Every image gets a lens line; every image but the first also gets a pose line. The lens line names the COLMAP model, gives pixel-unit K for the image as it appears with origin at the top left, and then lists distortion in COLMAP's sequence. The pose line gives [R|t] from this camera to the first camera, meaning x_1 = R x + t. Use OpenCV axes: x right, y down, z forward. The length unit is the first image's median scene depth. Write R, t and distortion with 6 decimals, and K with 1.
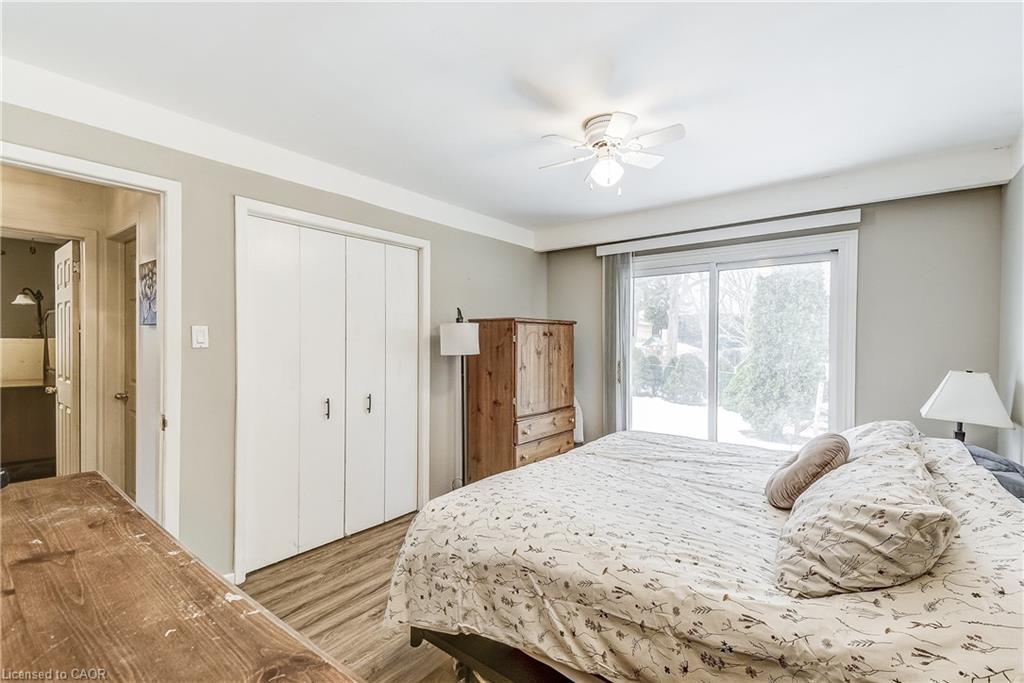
lens RADIAL K [[439.6, 0, 512.0], [0, 439.6, 341.5], [0, 0, 1]] dist [0.001085, 0.000087]
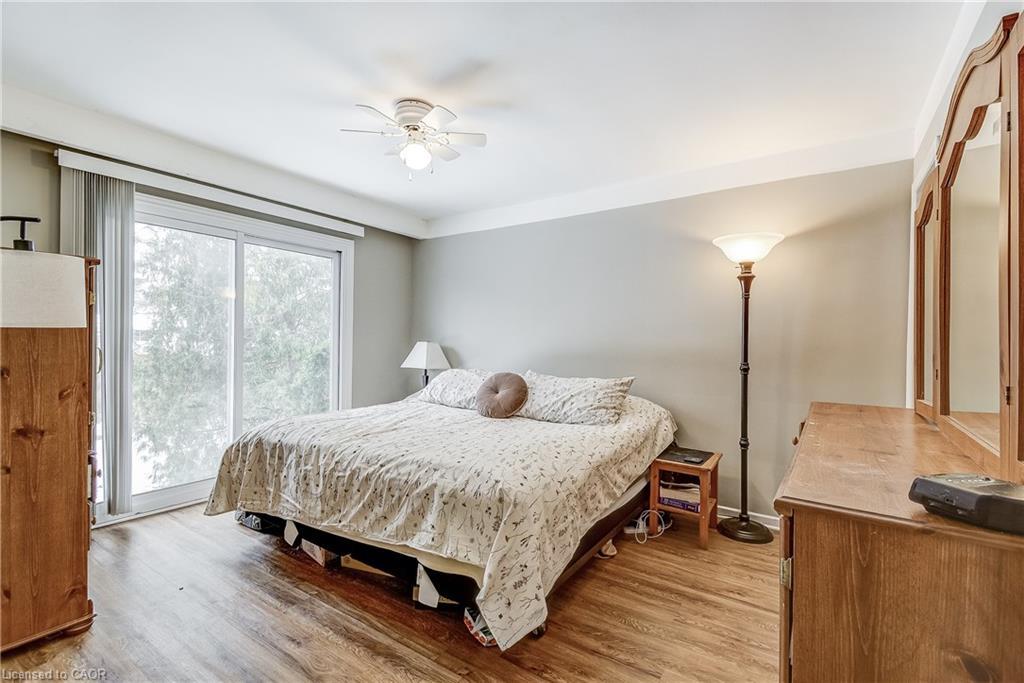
lens RADIAL K [[472.9, 0, 512.0], [0, 472.9, 341.5], [0, 0, 1]] dist [0.000319, 0.000008]
pose [[-0.085532, -0.005033, 0.996323, -0.659470], [-0.021391, 0.999766, 0.003214, 0.035405], [-0.996106, -0.021037, -0.085620, 0.605859]]
